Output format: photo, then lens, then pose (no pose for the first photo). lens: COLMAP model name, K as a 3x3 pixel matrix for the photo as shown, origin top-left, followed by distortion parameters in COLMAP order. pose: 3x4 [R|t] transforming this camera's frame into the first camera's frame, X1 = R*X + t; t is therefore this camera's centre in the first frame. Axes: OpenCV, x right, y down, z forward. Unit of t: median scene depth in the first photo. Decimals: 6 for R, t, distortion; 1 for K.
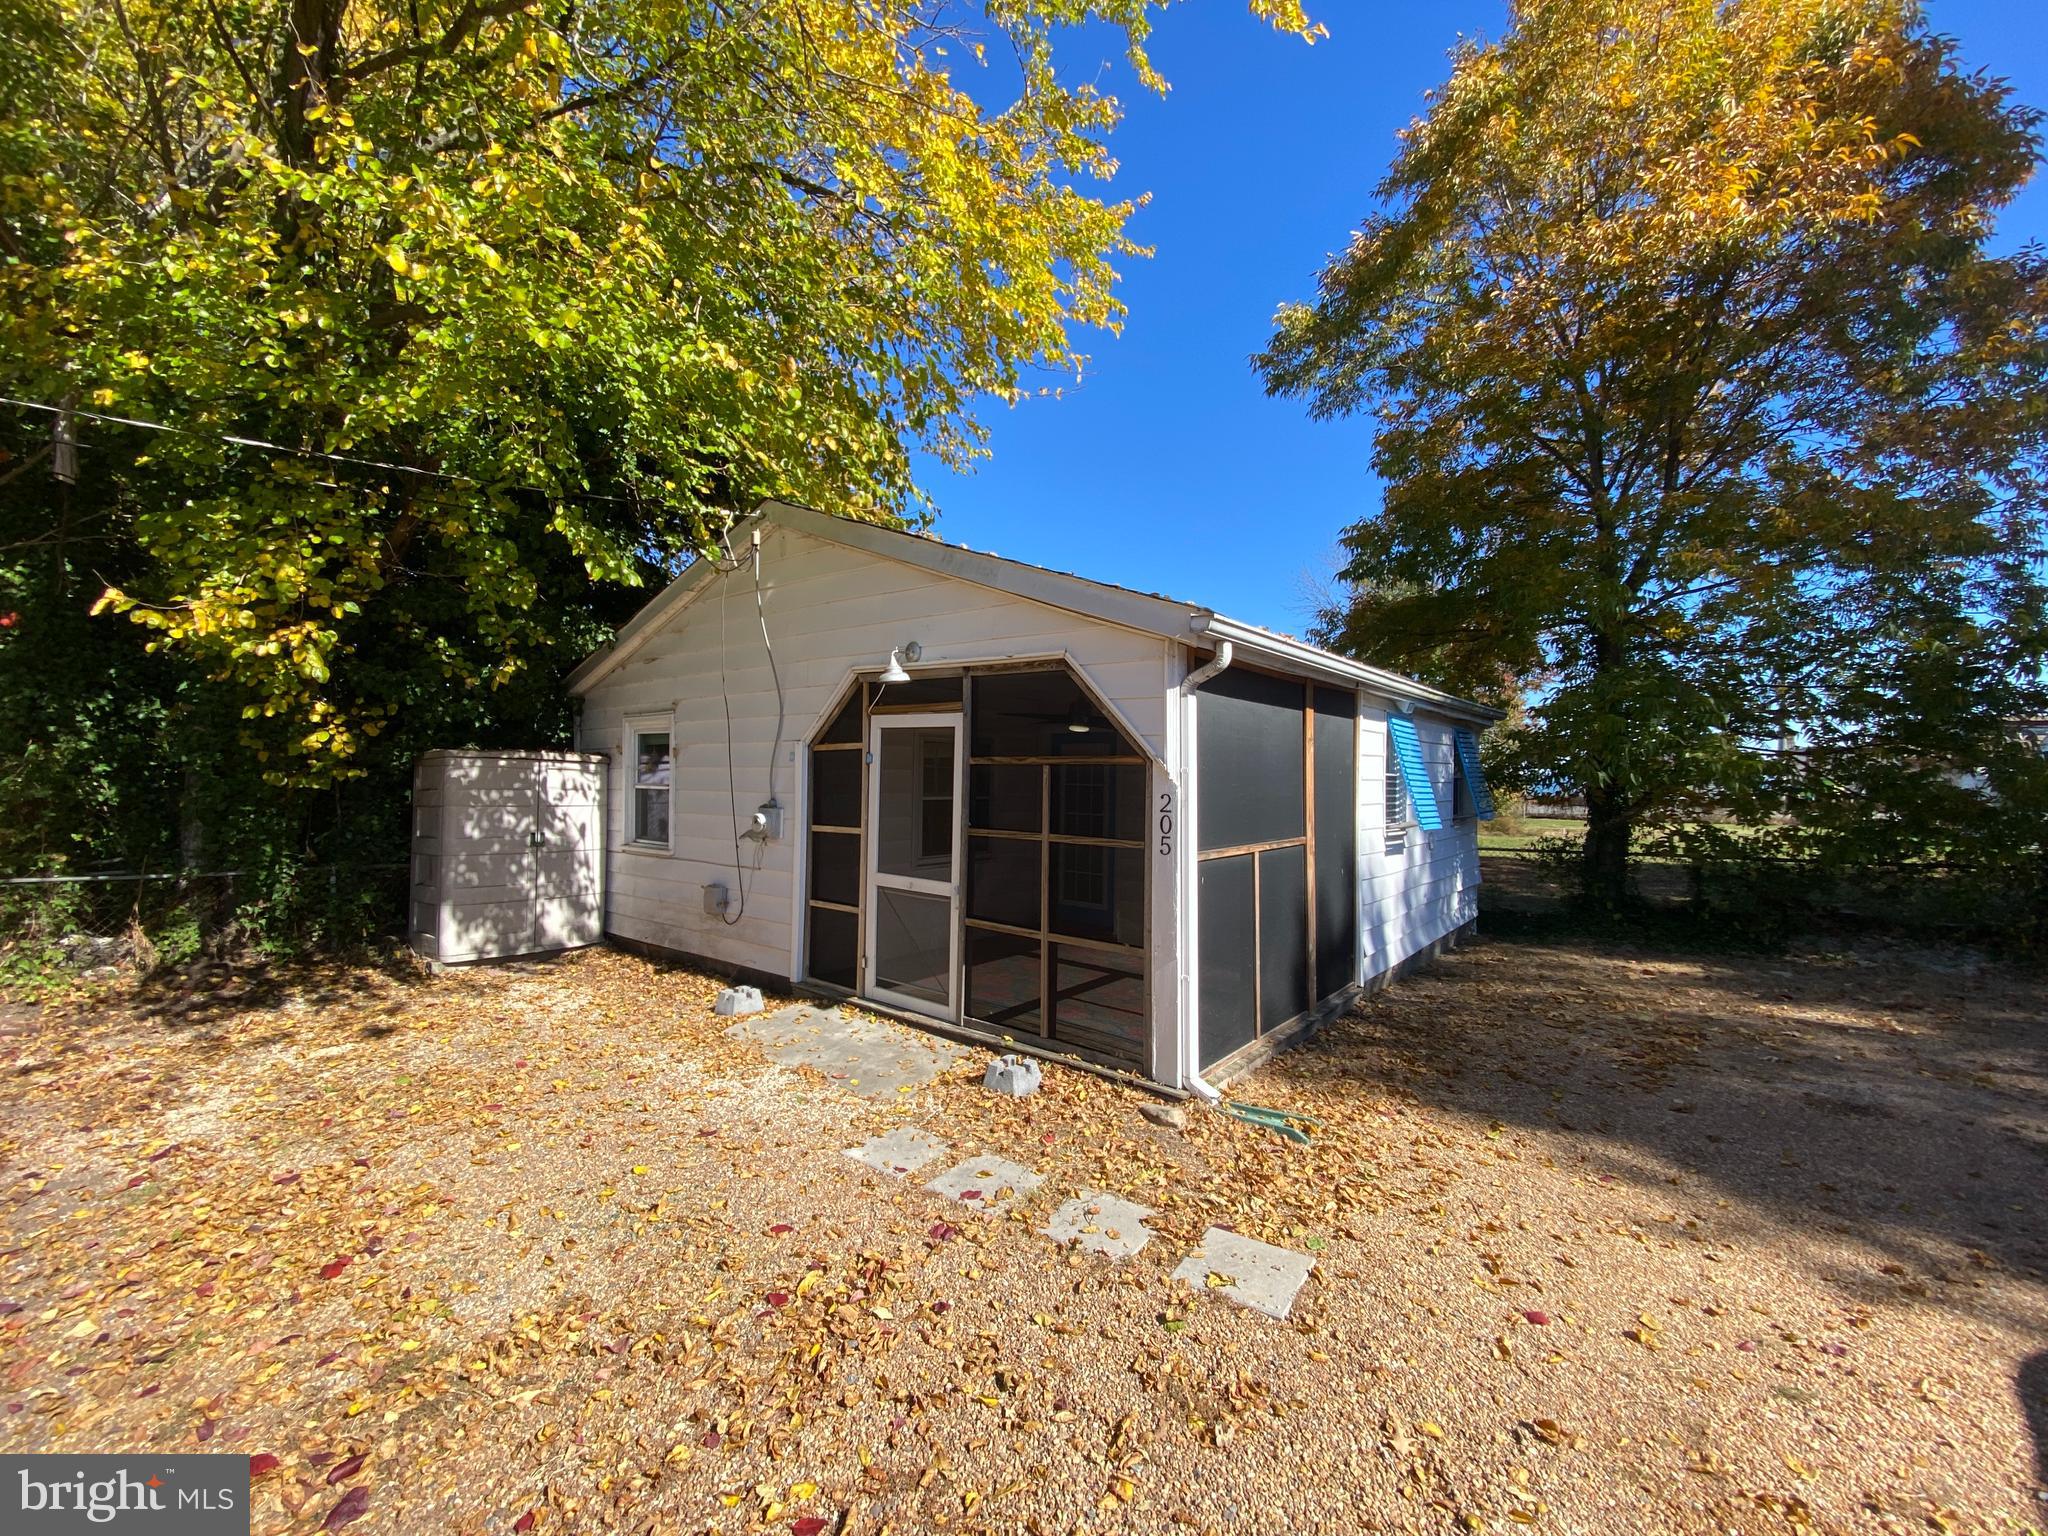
lens RADIAL K [[838.7, 0, 1011.0], [0, 838.7, 753.5], [0, 0, 1]] dist [0.022919, -0.019758]
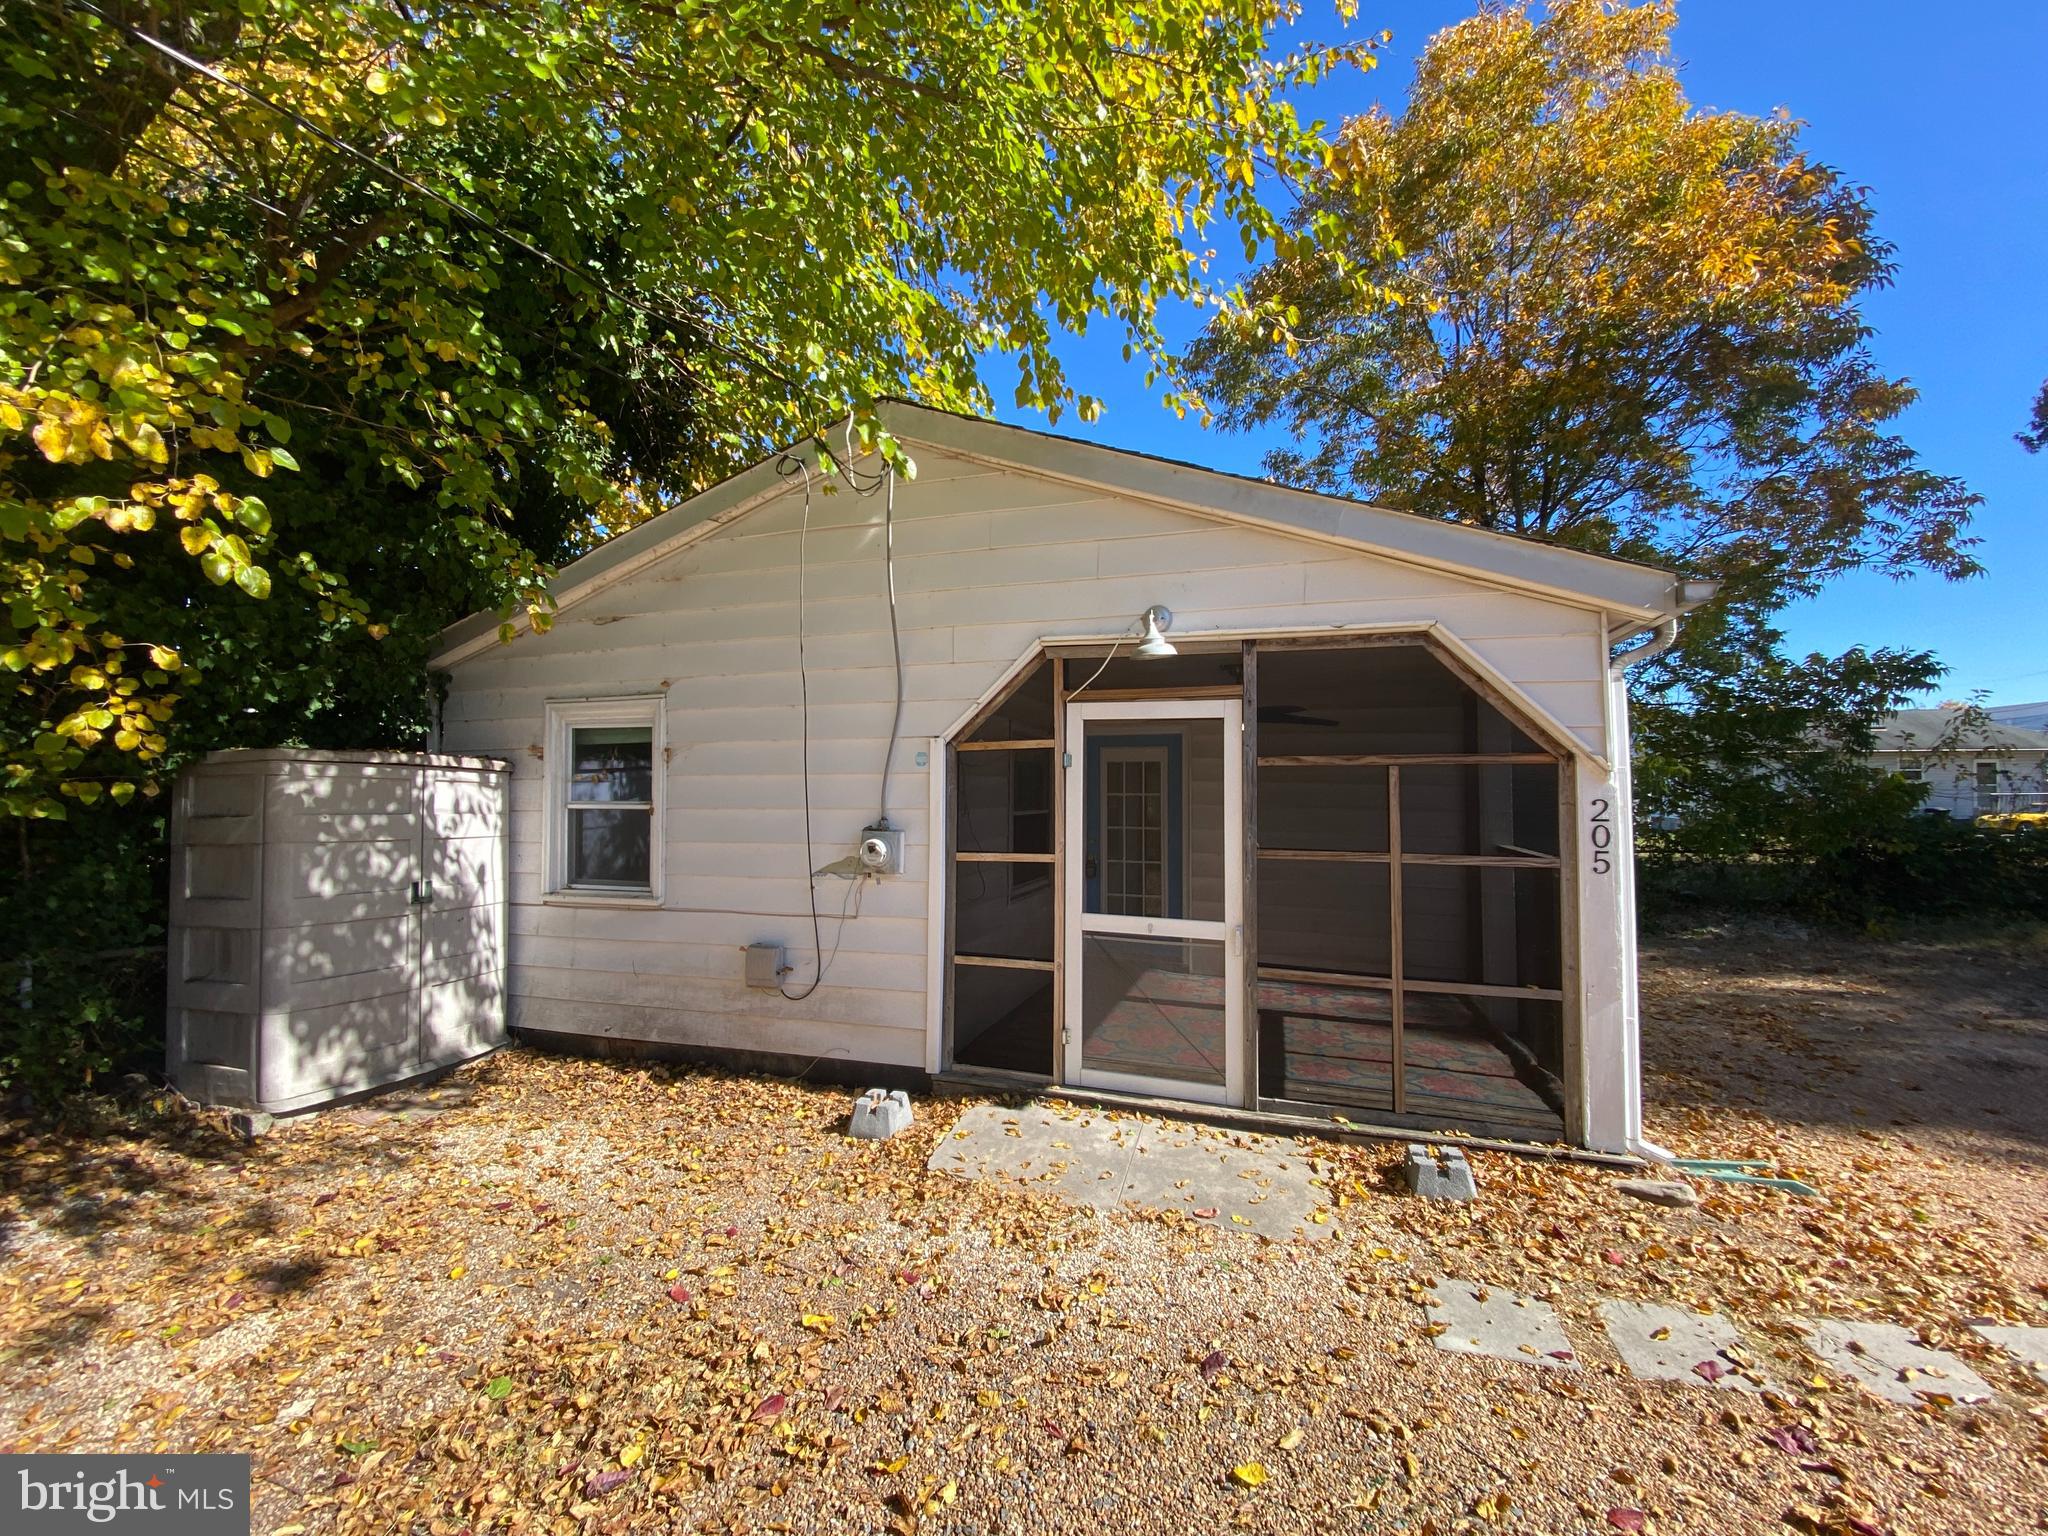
lens RADIAL K [[838.7, 0, 998.8], [0, 838.7, 759.3], [0, 0, 1]] dist [0.022919, -0.019758]
pose [[0.934040, 0.001386, 0.357166, -0.436317], [0.002276, 0.999949, -0.009832, 0.010832], [-0.357161, 0.009997, 0.933989, 0.289824]]
